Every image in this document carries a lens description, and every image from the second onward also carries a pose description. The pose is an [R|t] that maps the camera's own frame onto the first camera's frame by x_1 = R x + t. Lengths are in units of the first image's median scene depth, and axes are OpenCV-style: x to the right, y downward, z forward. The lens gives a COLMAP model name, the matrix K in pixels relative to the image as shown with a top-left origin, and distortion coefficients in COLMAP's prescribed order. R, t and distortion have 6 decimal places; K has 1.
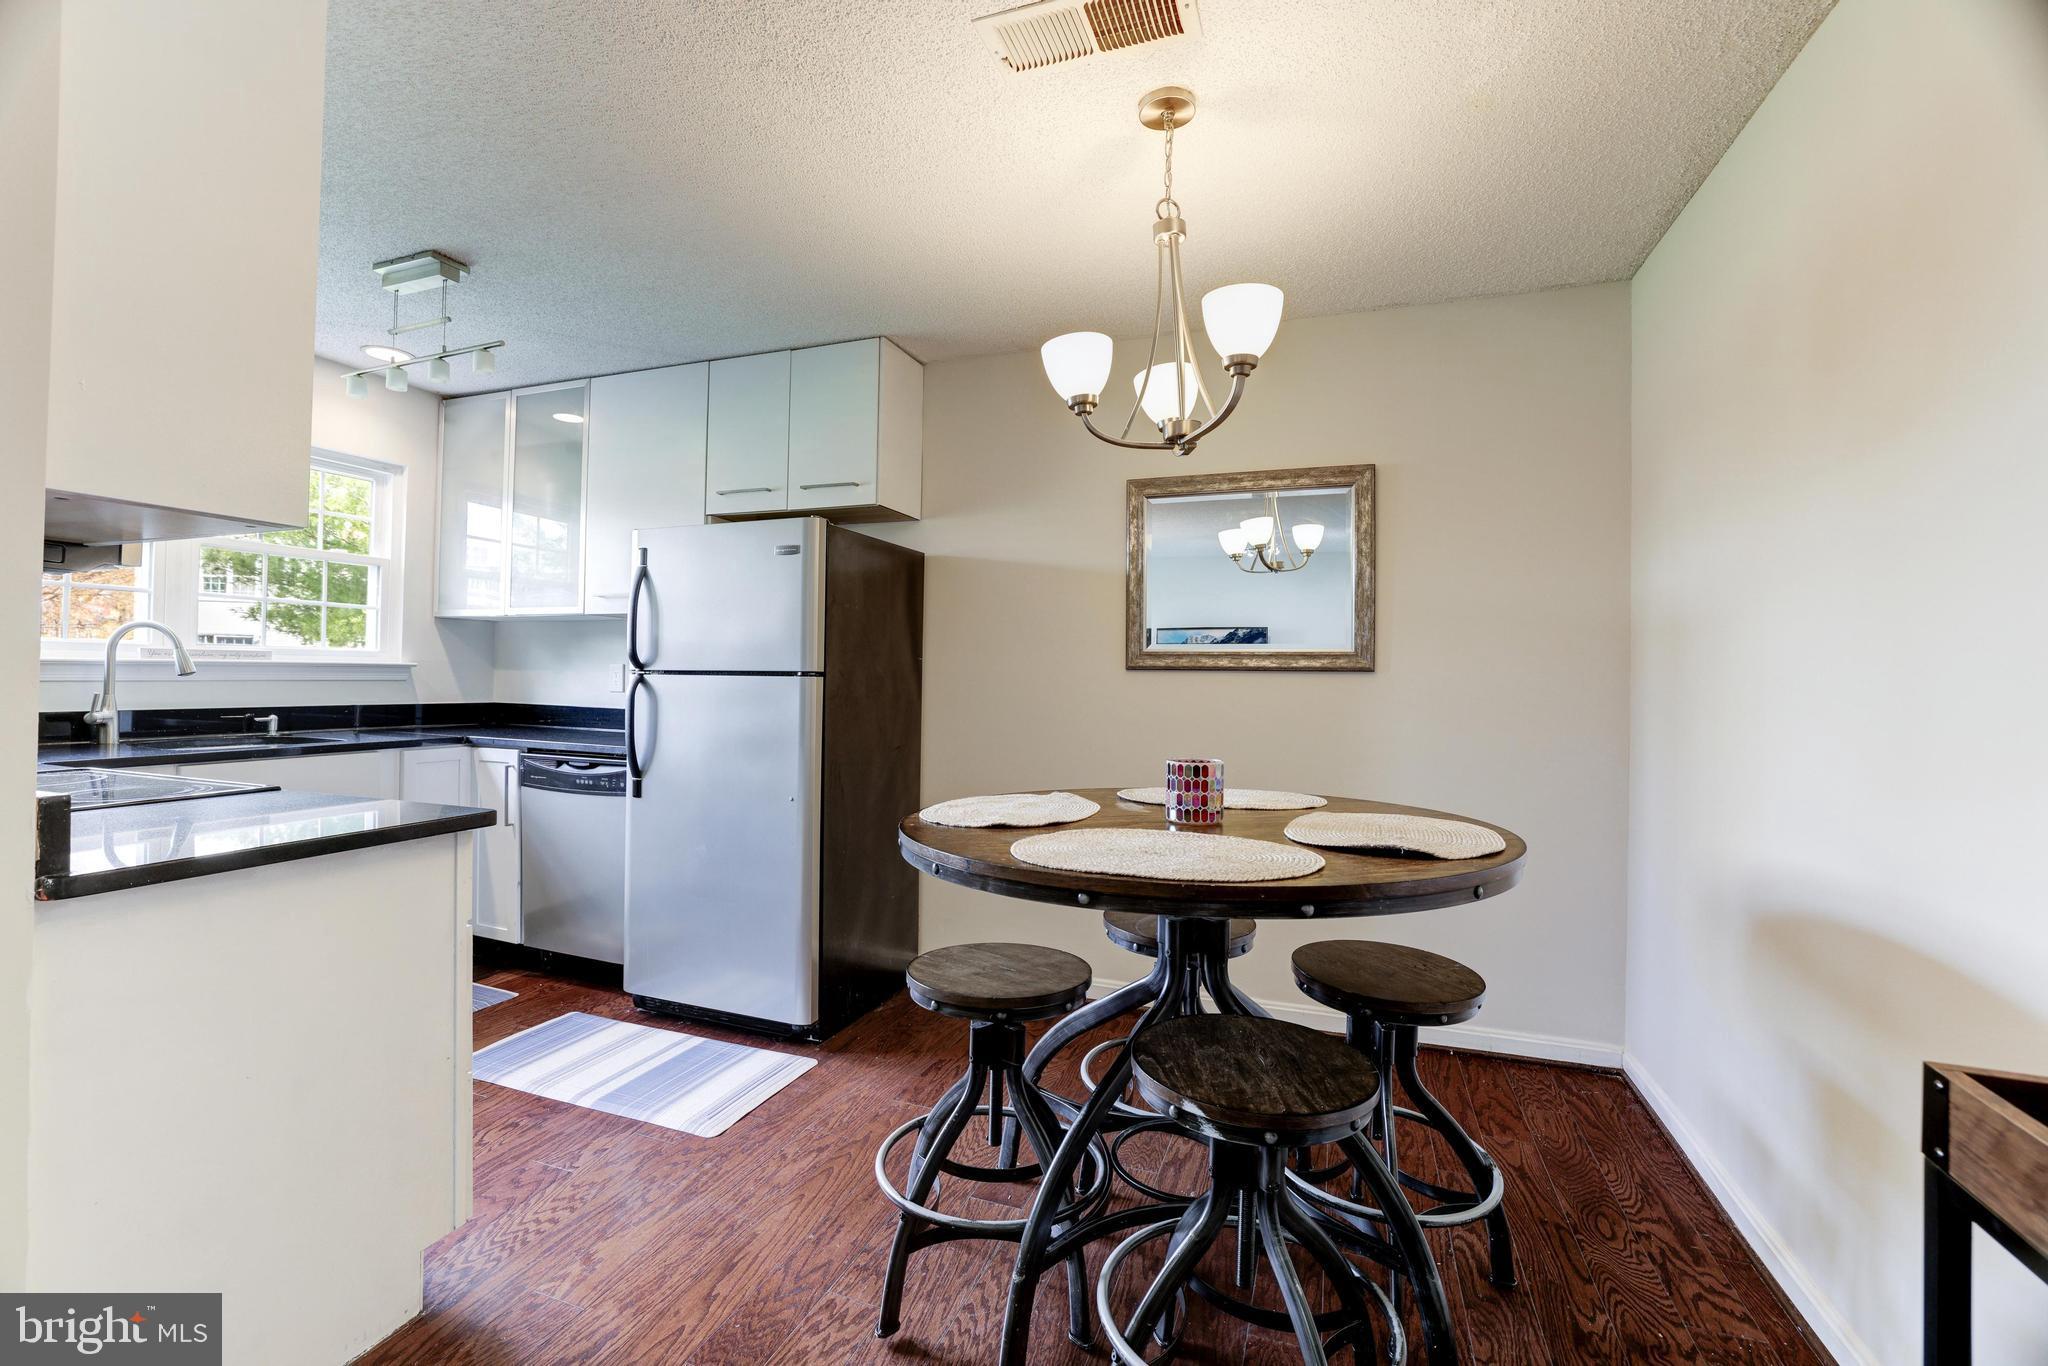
lens RADIAL K [[886.5, 0, 1013.8], [0, 886.5, 670.9], [0, 0, 1]] dist [-0.049758, 0.017630]
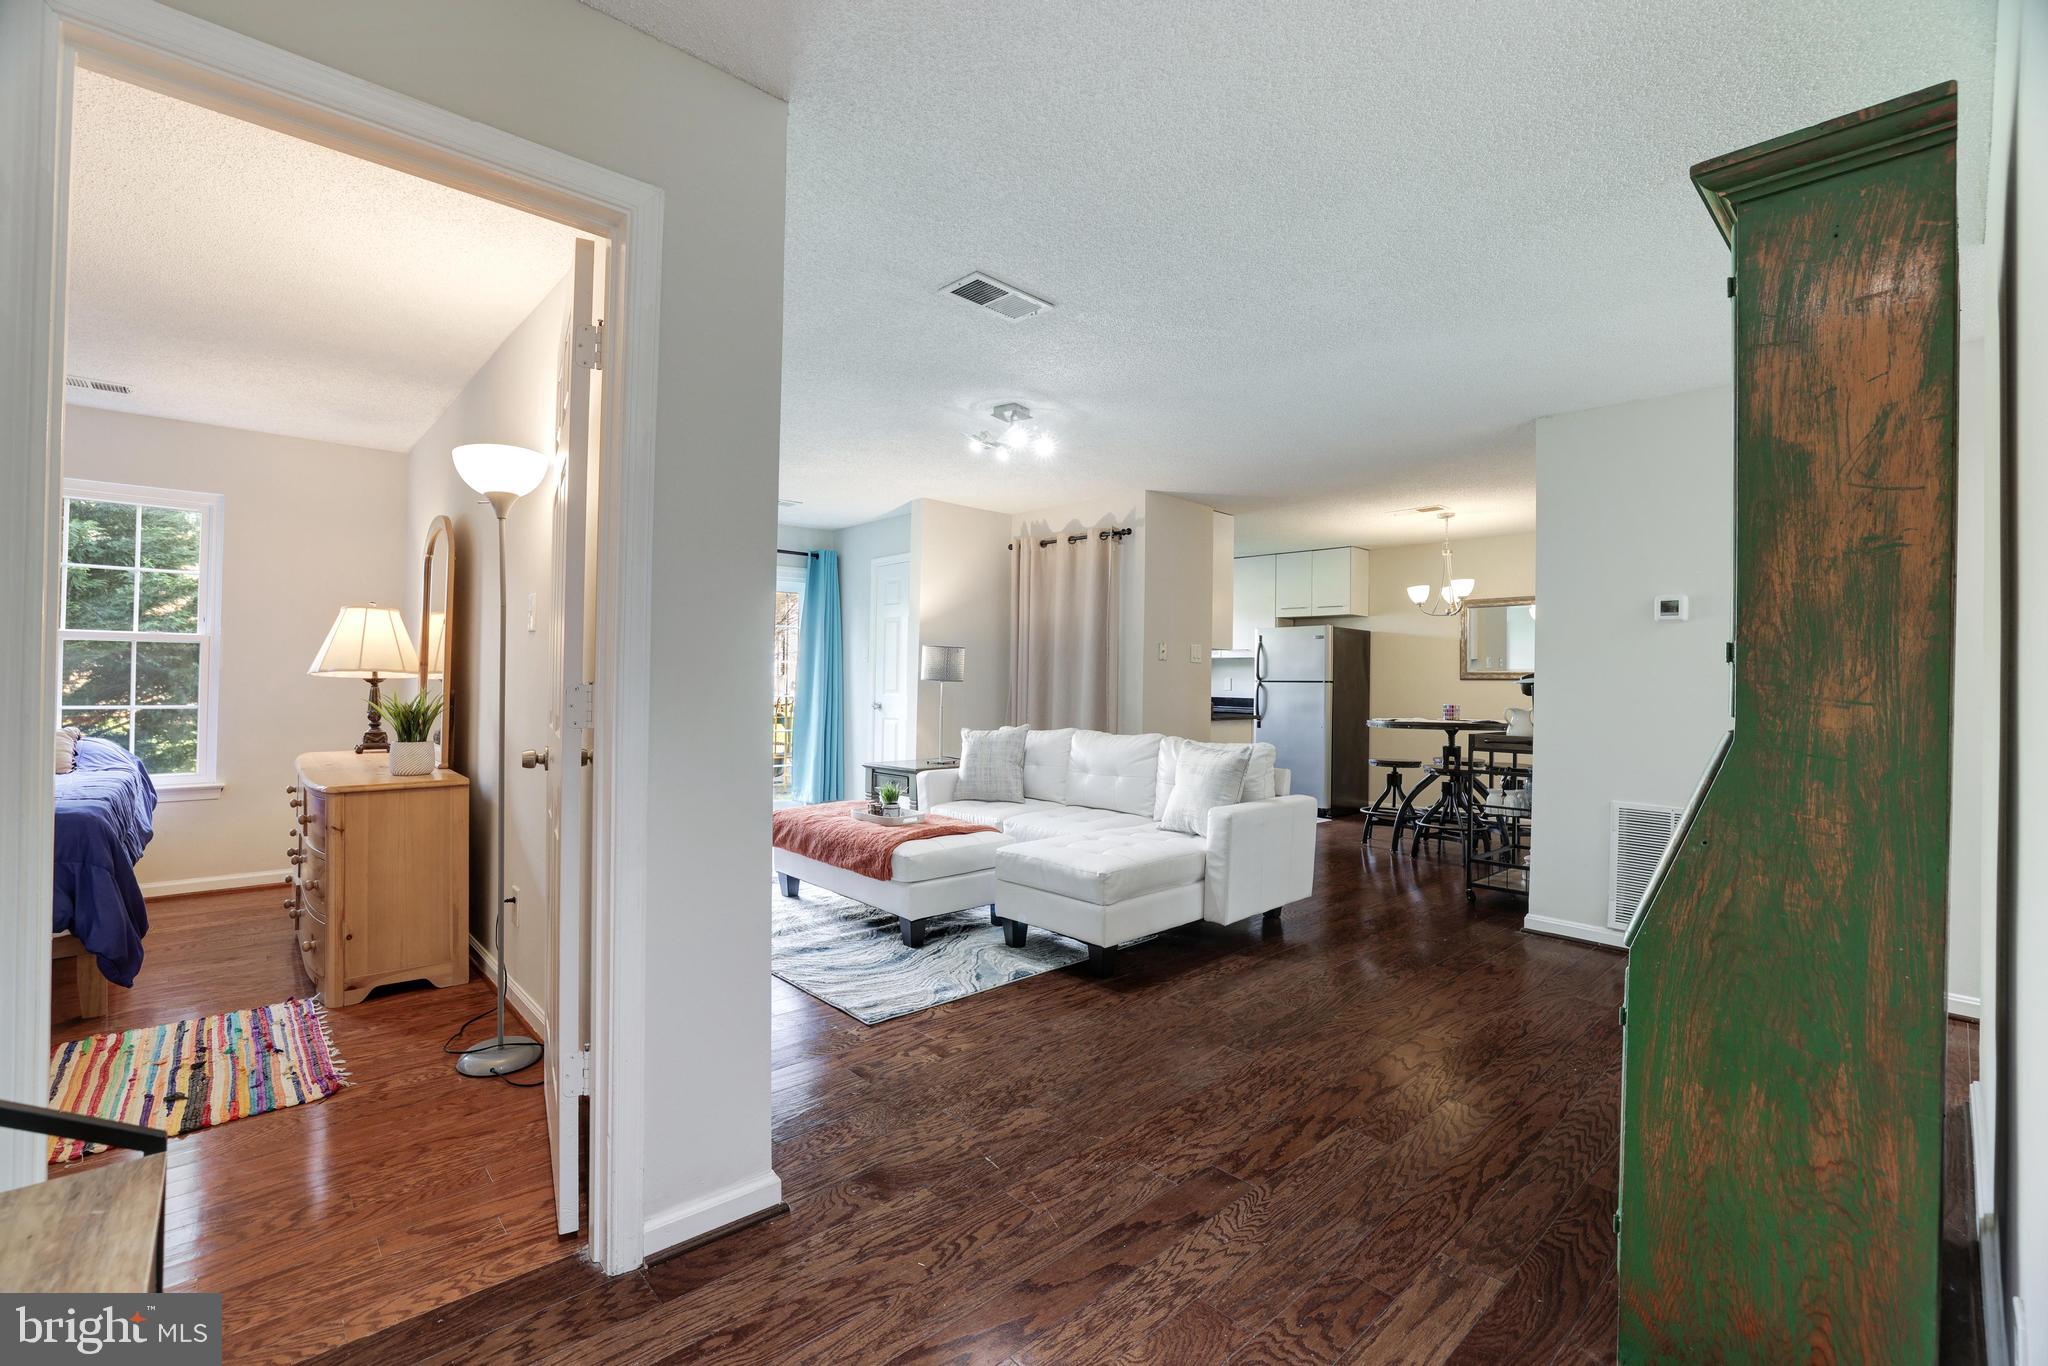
lens RADIAL K [[886.5, 0, 1013.8], [0, 886.5, 670.9], [0, 0, 1]] dist [-0.049758, 0.017630]
pose [[0.888896, -0.006712, -0.458060, 0.201788], [0.000131, 0.999896, -0.014396, 0.011367], [0.458109, 0.012736, 0.888805, -2.398374]]
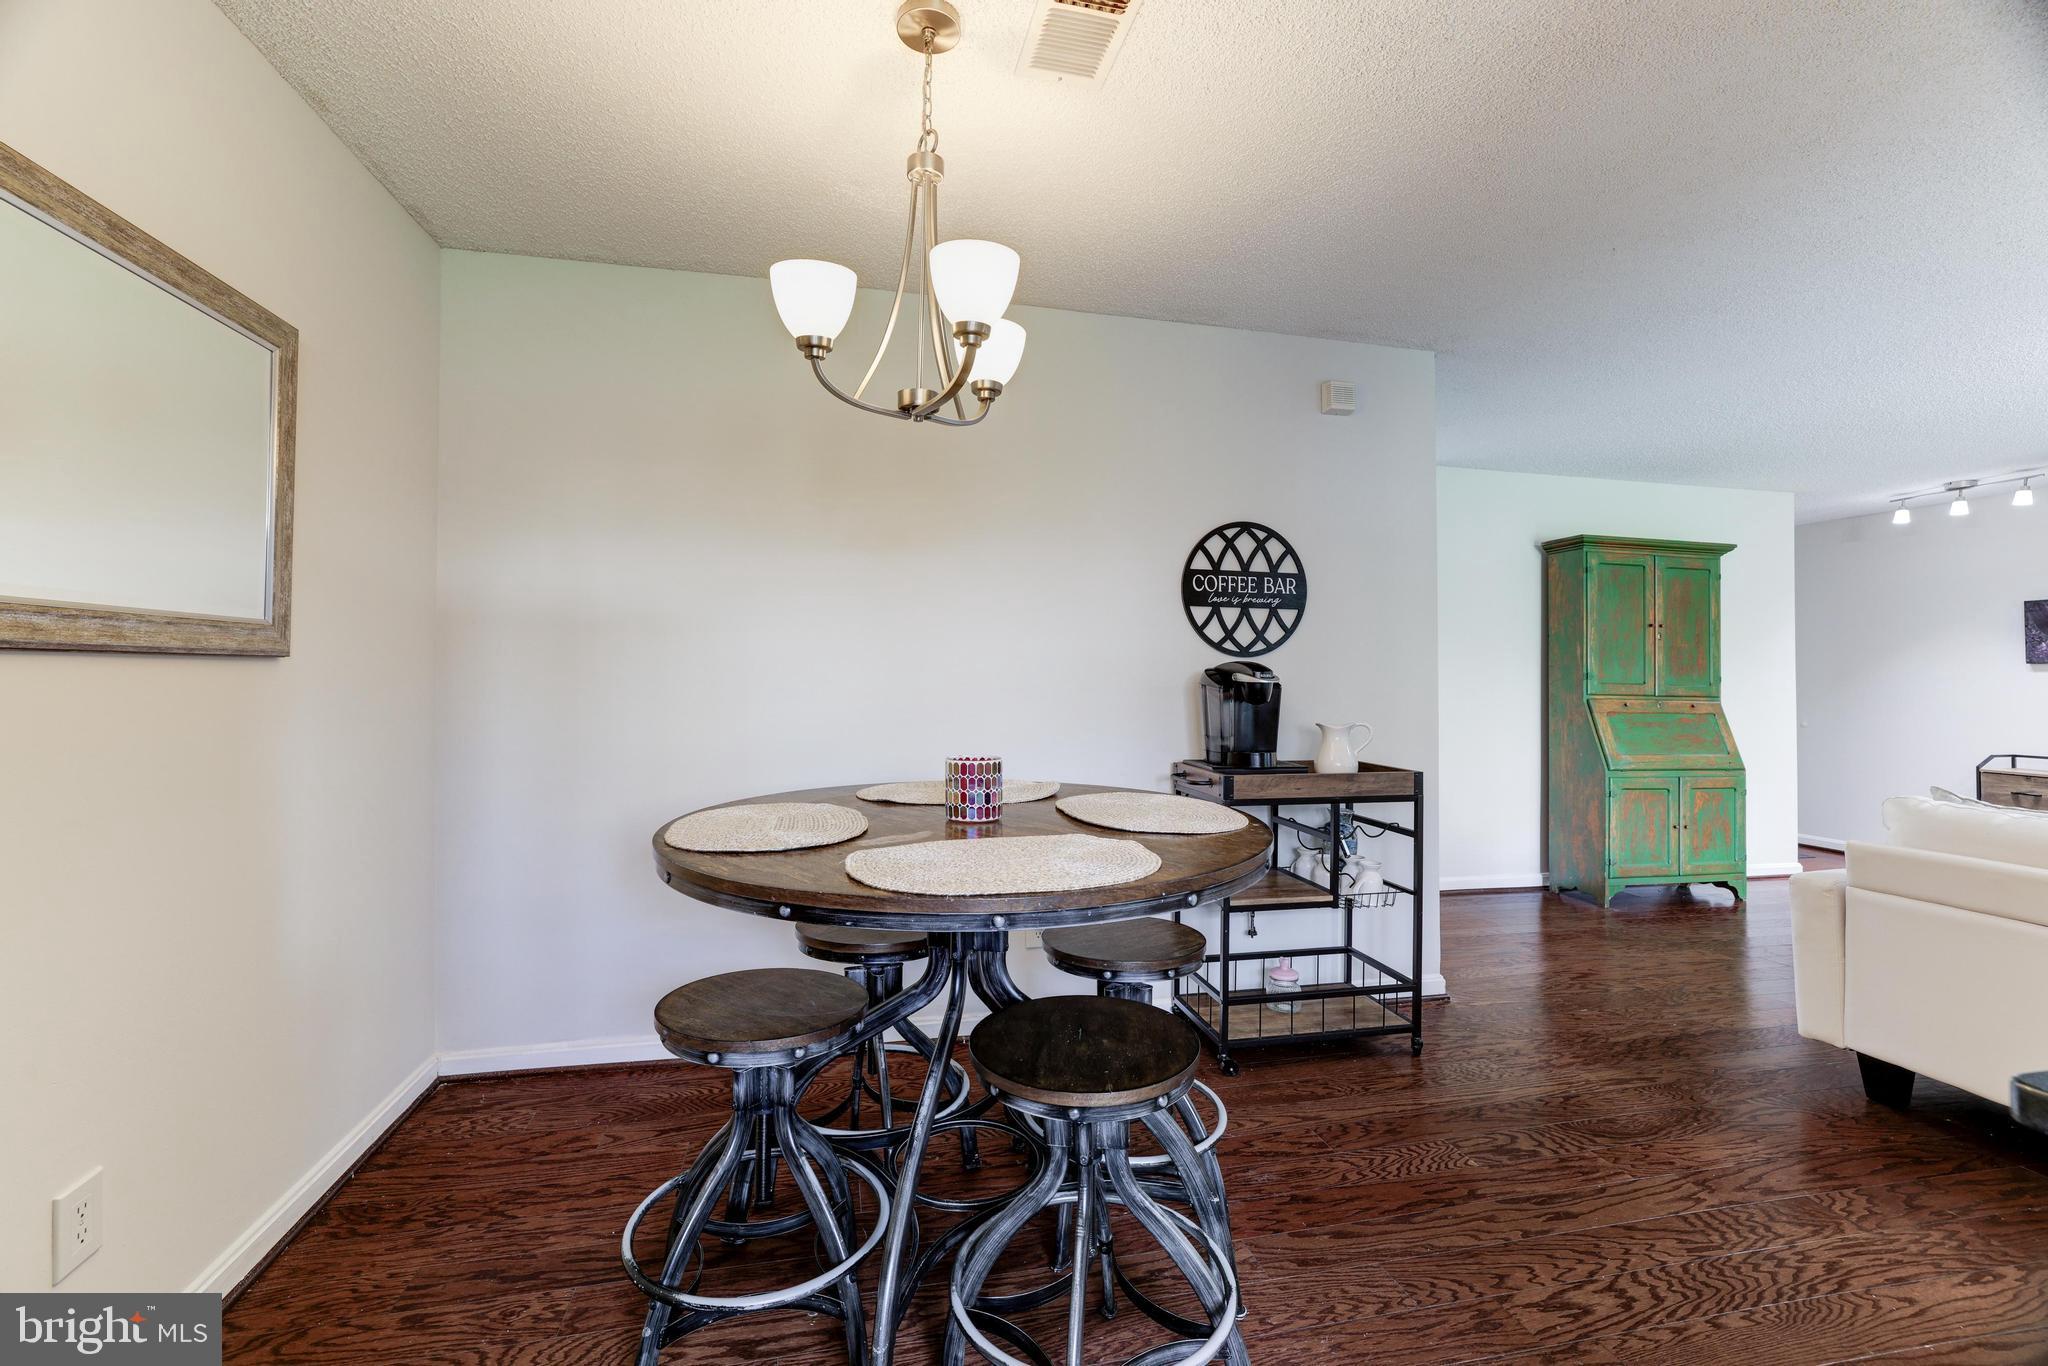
lens RADIAL K [[862.9, 0, 1012.2], [0, 862.9, 666.5], [0, 0, 1]] dist [-0.032325, 0.018003]
pose [[-0.538014, -0.006889, 0.842907, -0.502684], [-0.018897, 0.999814, -0.003890, 0.000274], [-0.842724, -0.018022, -0.538044, 1.160064]]
